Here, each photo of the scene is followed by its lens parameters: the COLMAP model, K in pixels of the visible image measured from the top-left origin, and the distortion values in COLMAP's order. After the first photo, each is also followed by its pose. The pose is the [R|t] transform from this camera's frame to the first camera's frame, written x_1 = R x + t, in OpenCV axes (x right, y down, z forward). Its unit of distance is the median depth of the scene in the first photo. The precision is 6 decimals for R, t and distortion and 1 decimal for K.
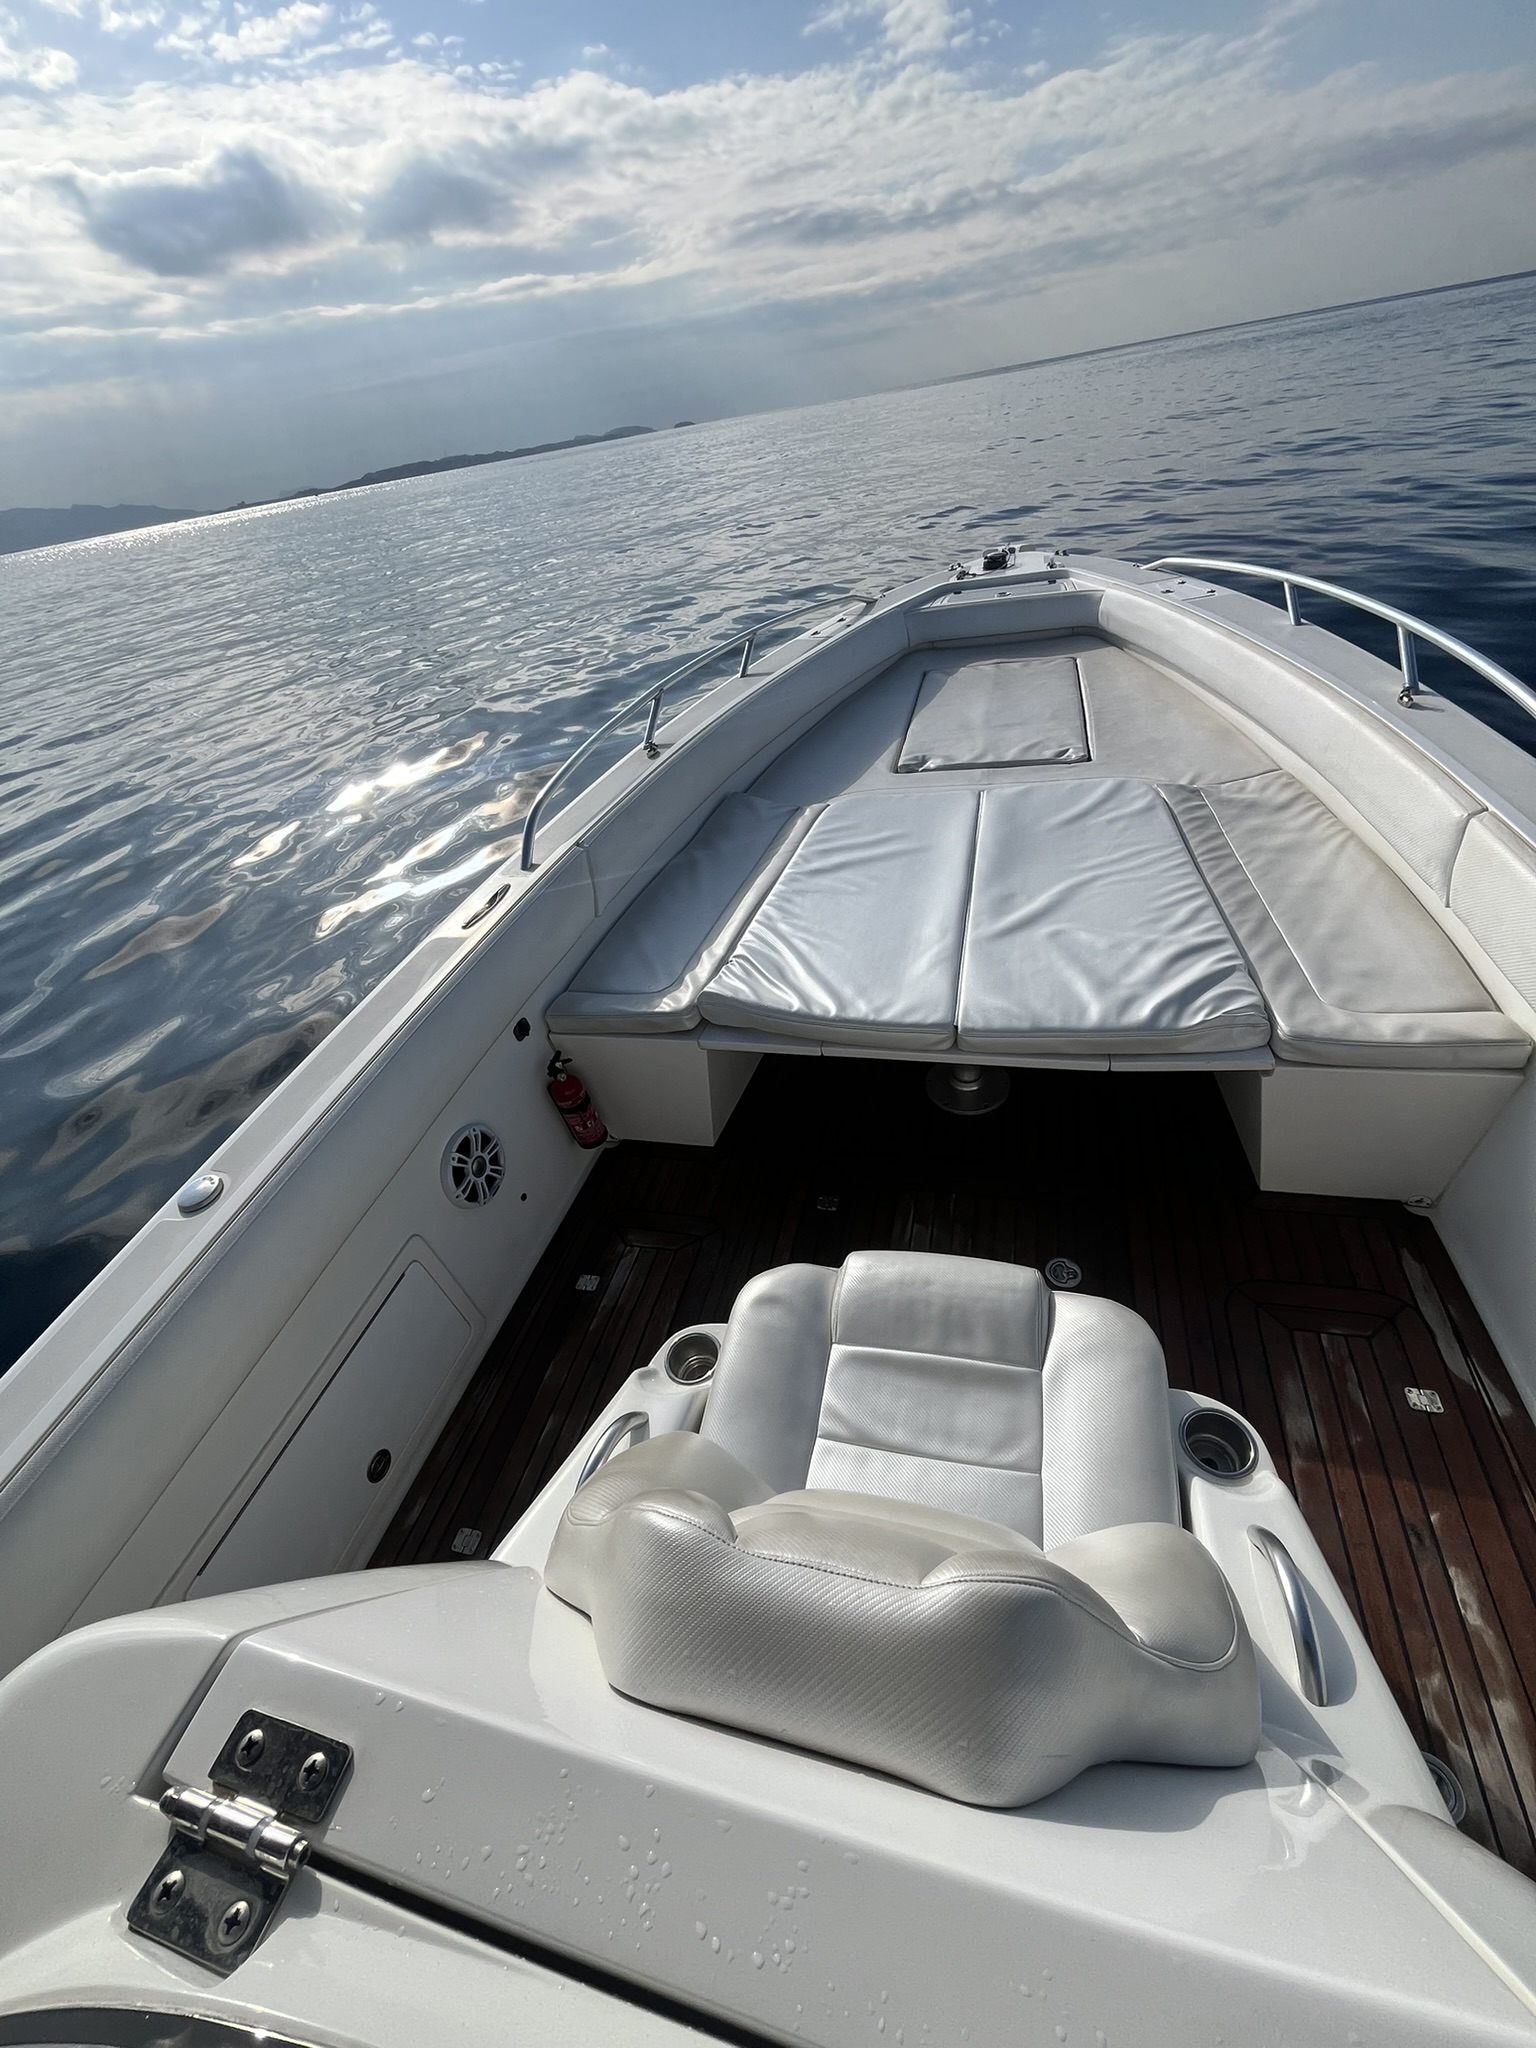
lens RADIAL K [[828.8, 0, 767.0], [0, 828.8, 1016.5], [0, 0, 1]] dist [-0.001957, -0.000377]
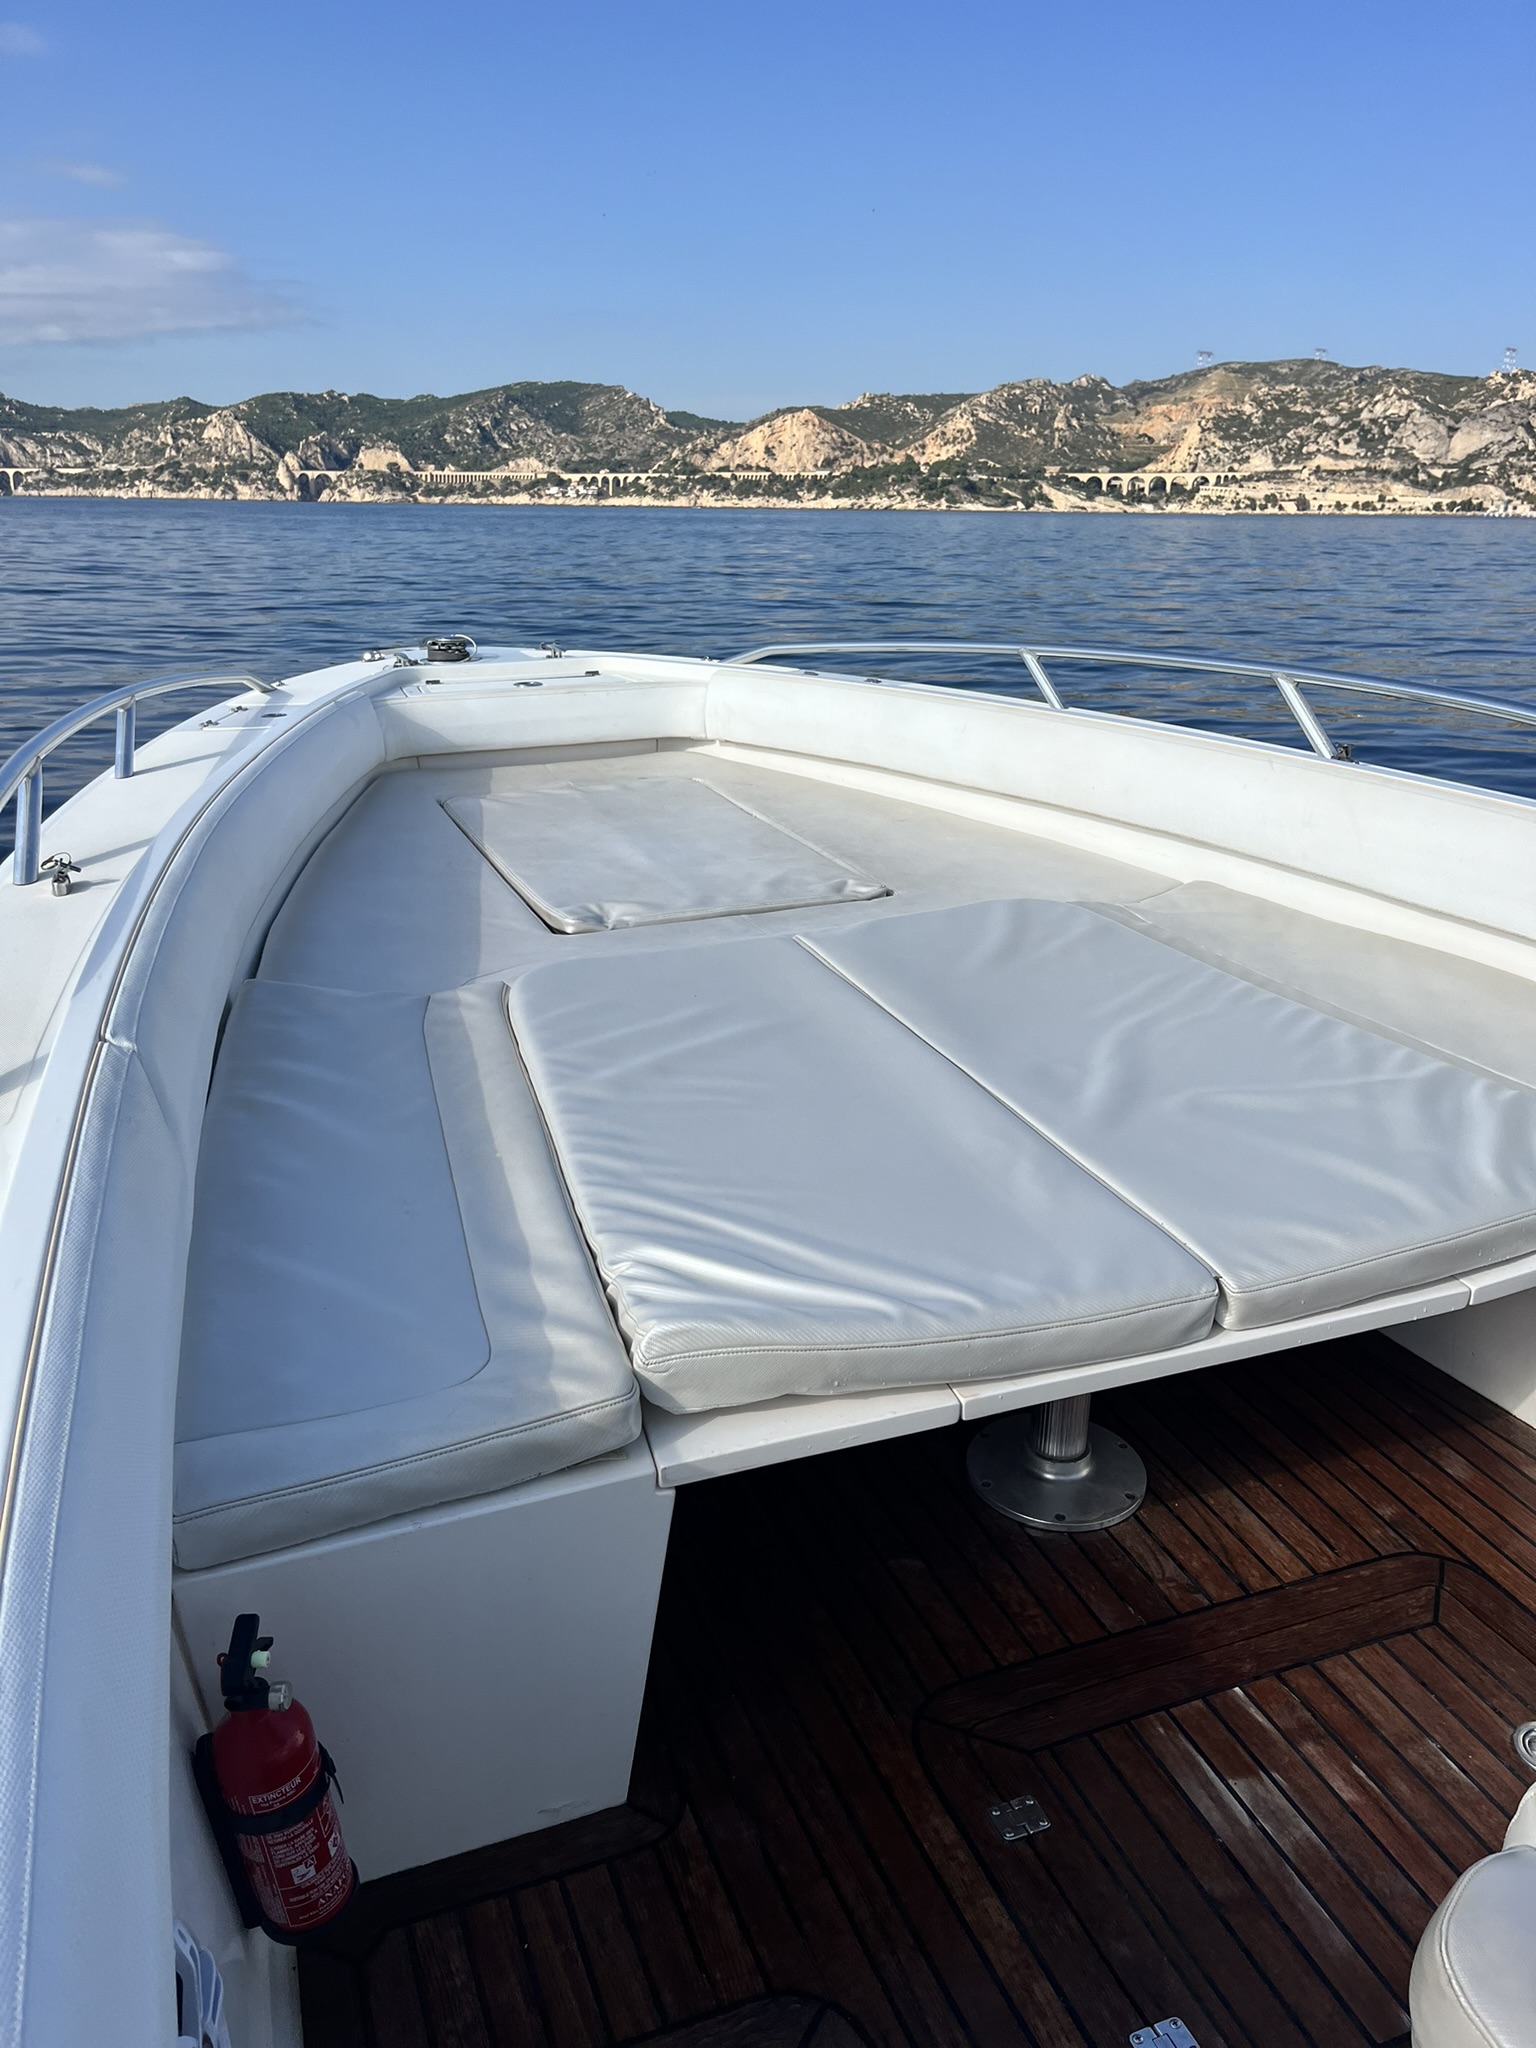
lens RADIAL K [[1546.0, 0, 750.8], [0, 1546.0, 1031.6], [0, 0, 1]] dist [0.066805, -0.096071]
pose [[0.807935, -0.058993, 0.586311, -0.457358], [0.253628, 0.932912, -0.255631, 0.036813], [-0.531896, 0.355238, 0.768695, 0.383179]]
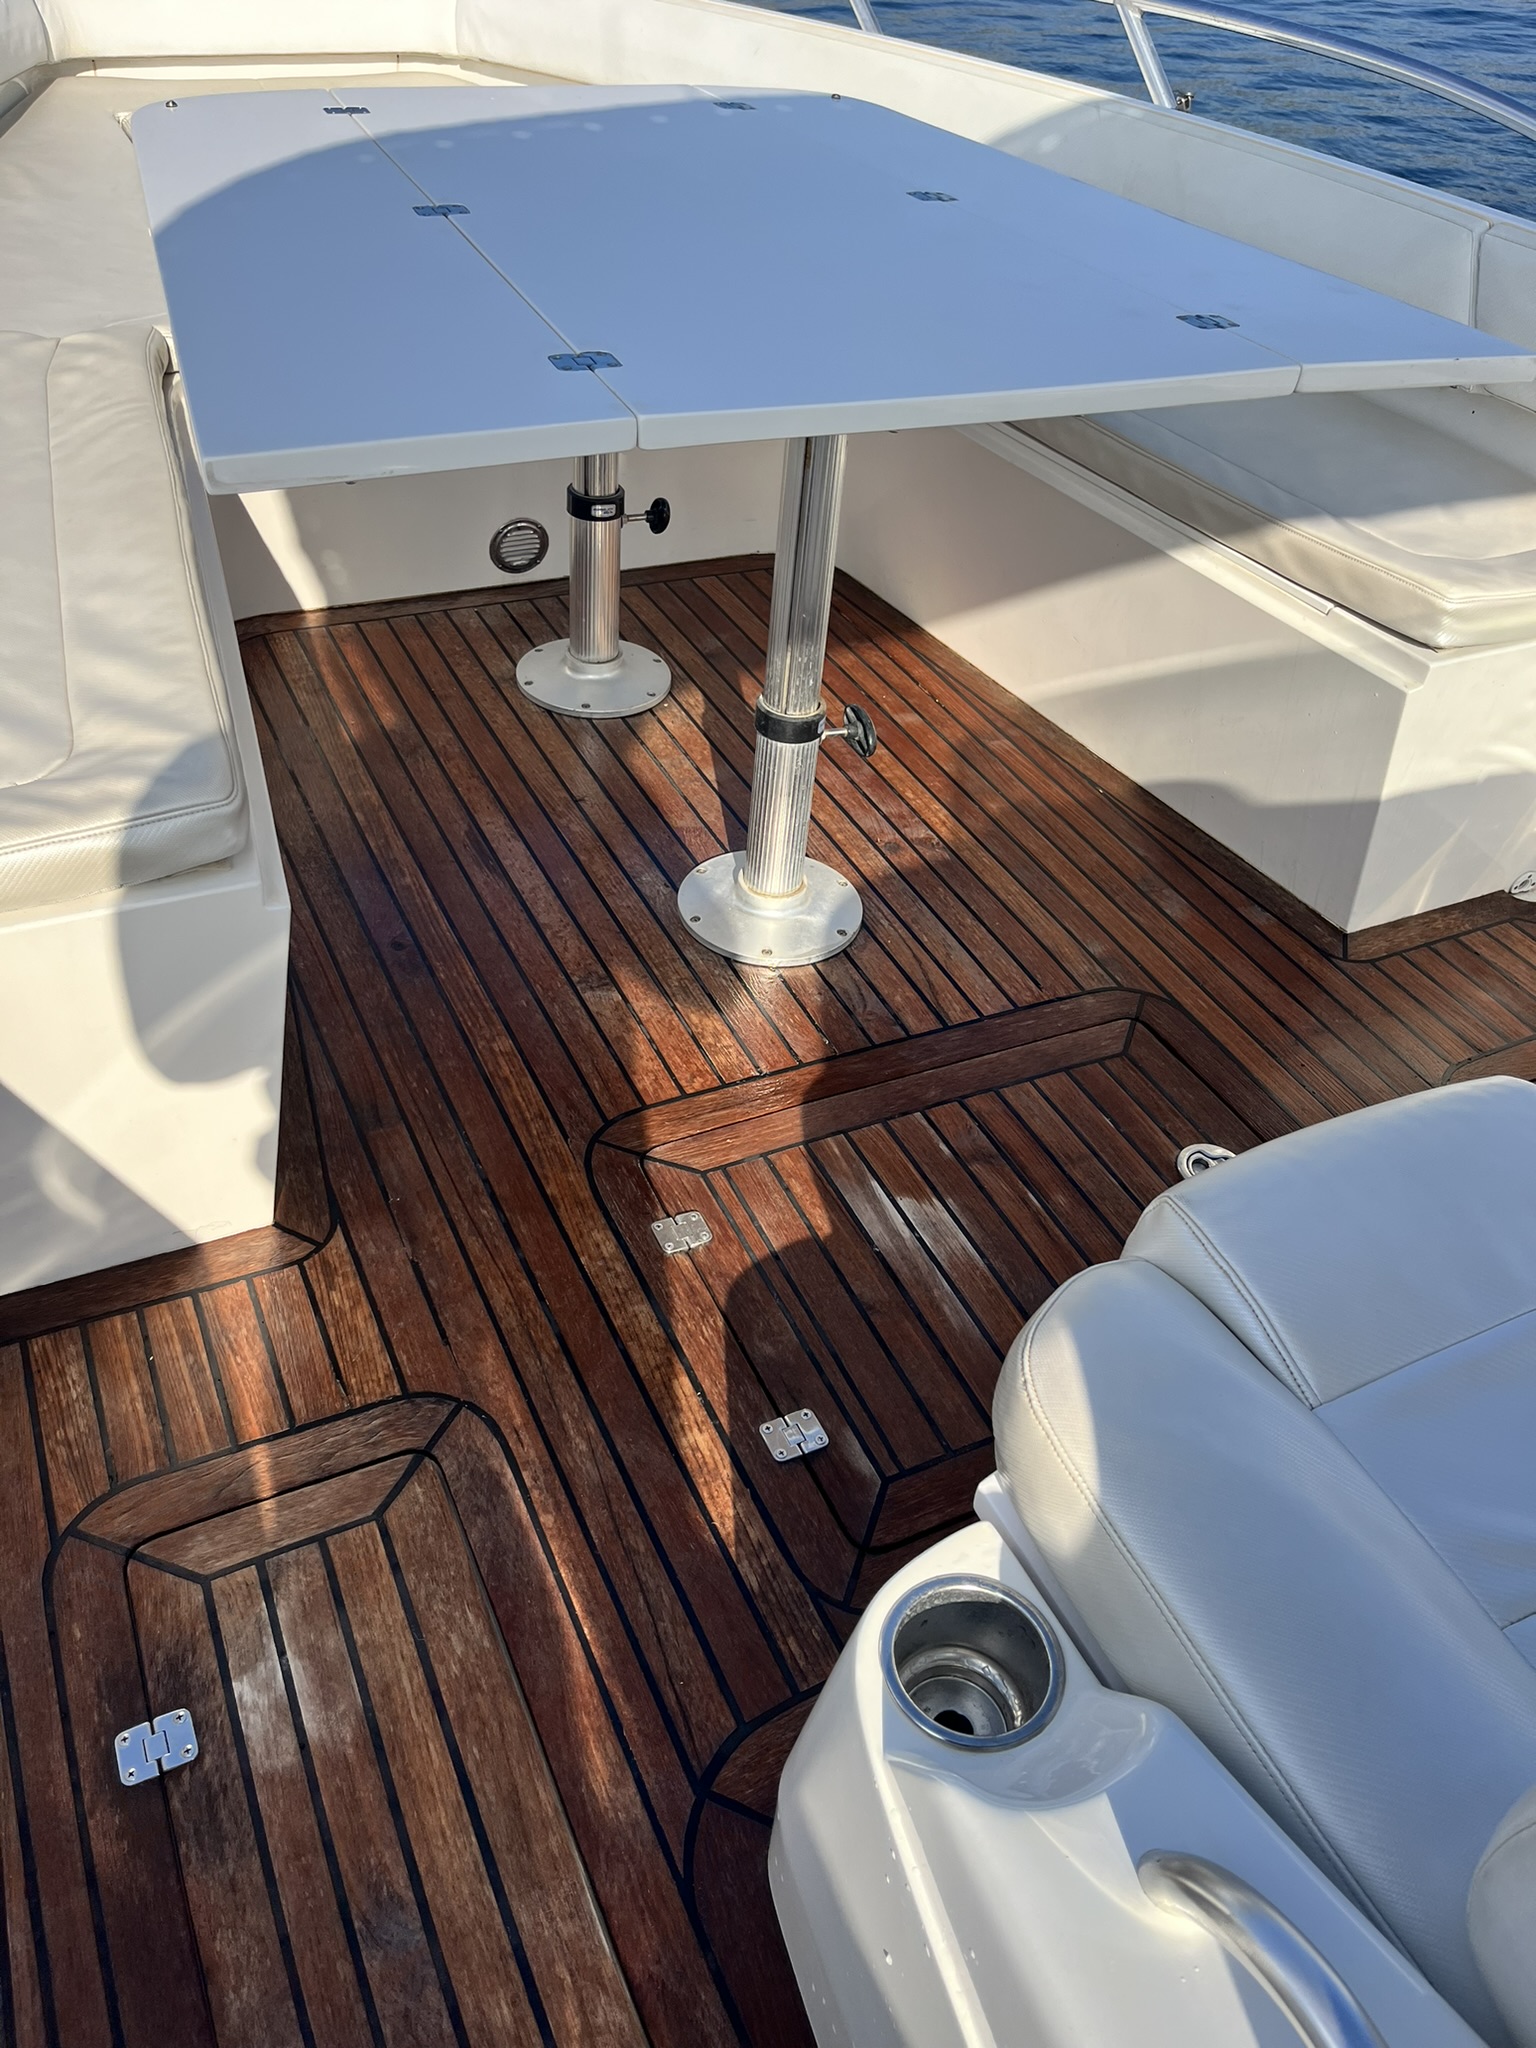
lens RADIAL K [[1546.0, 0, 769.3], [0, 1546.0, 1024.7], [0, 0, 1]] dist [0.066805, -0.096071]
pose [[0.741088, -0.241636, 0.626419, -0.340738], [0.239077, 0.966811, 0.090098, 0.078341], [-0.627400, 0.082991, 0.774262, 0.420282]]
